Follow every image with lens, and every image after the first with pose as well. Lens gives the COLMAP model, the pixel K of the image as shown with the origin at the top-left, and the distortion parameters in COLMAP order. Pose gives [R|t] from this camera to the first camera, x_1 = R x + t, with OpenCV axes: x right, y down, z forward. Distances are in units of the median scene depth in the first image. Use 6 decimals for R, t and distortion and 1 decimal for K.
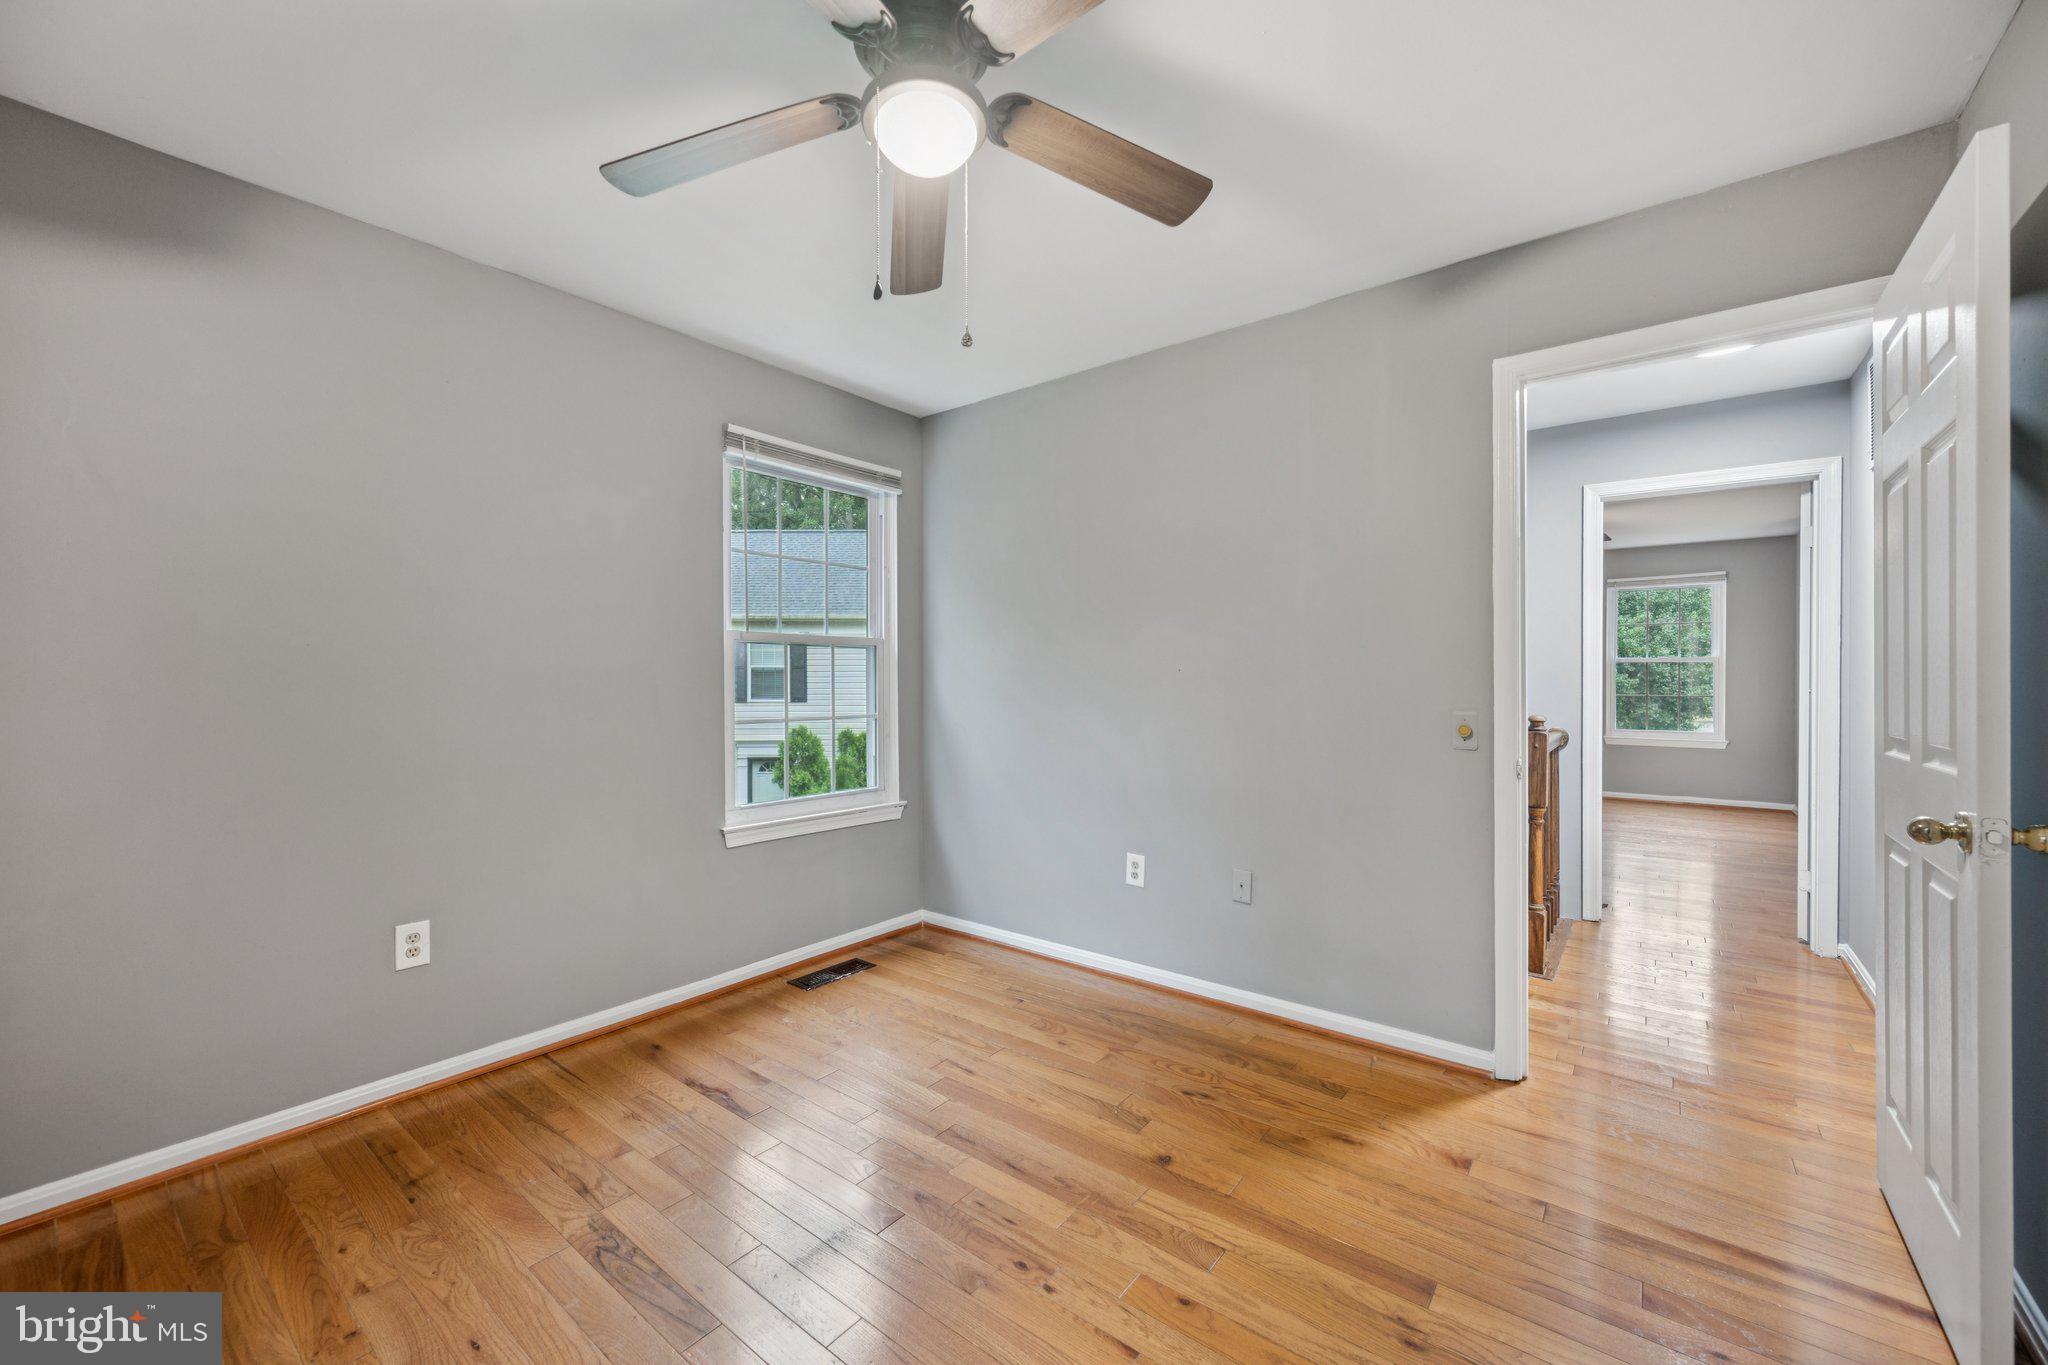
lens RADIAL K [[805.9, 0, 1025.2], [0, 805.9, 683.1], [0, 0, 1]] dist [0.002316, -0.000076]
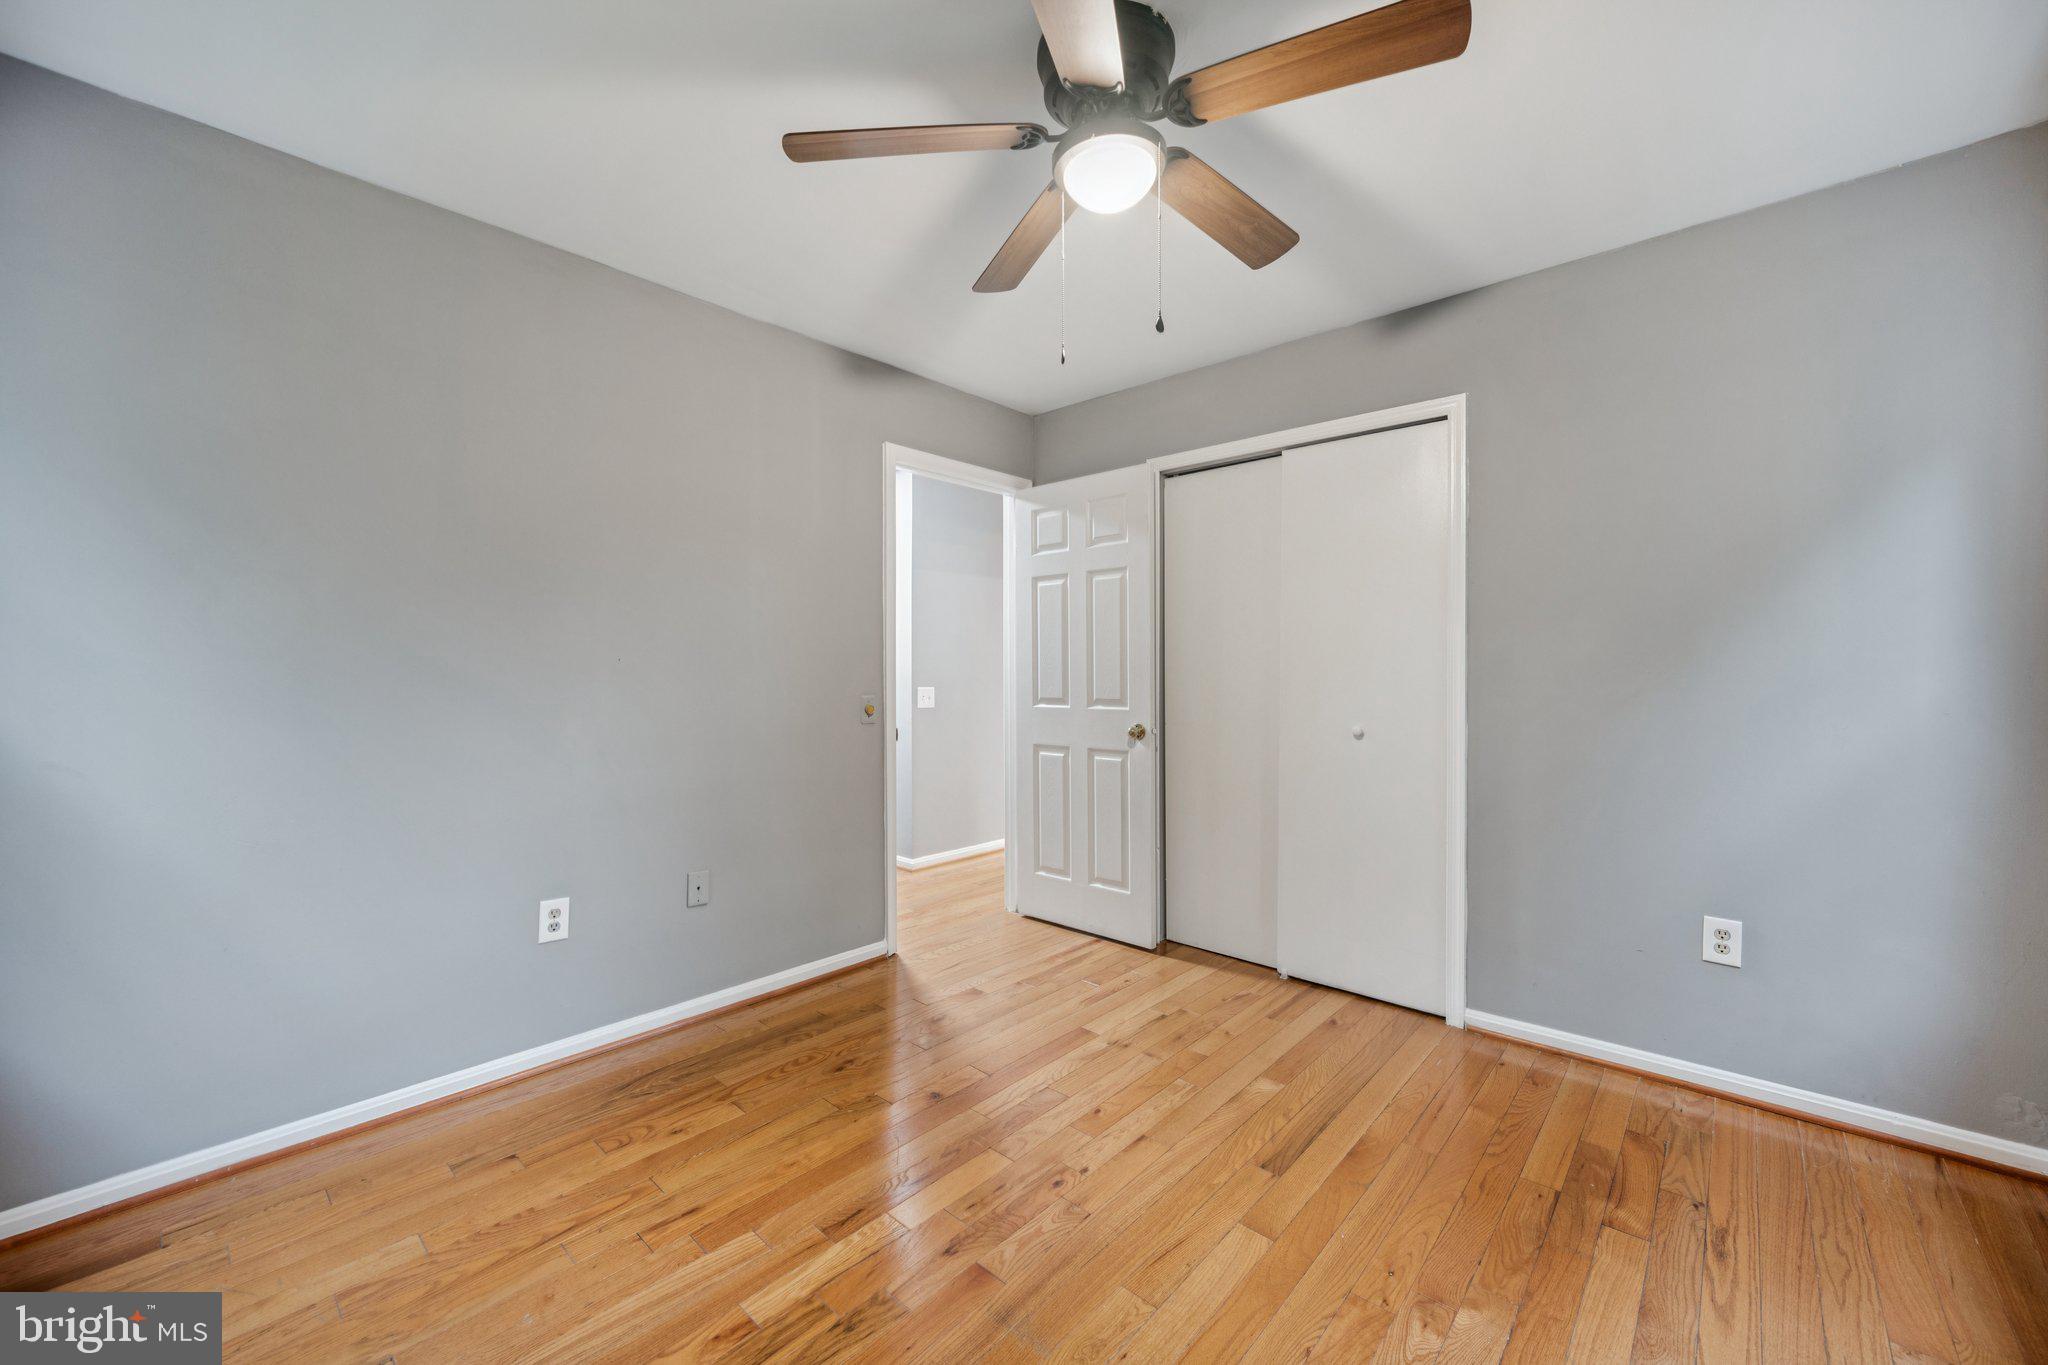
lens RADIAL K [[805.9, 0, 1025.9], [0, 805.9, 673.3], [0, 0, 1]] dist [0.002316, -0.000076]
pose [[0.069654, -0.004372, 0.997562, -0.768591], [0.003755, 0.999984, 0.004120, -0.004647], [-0.997564, 0.003459, 0.069669, 0.645478]]
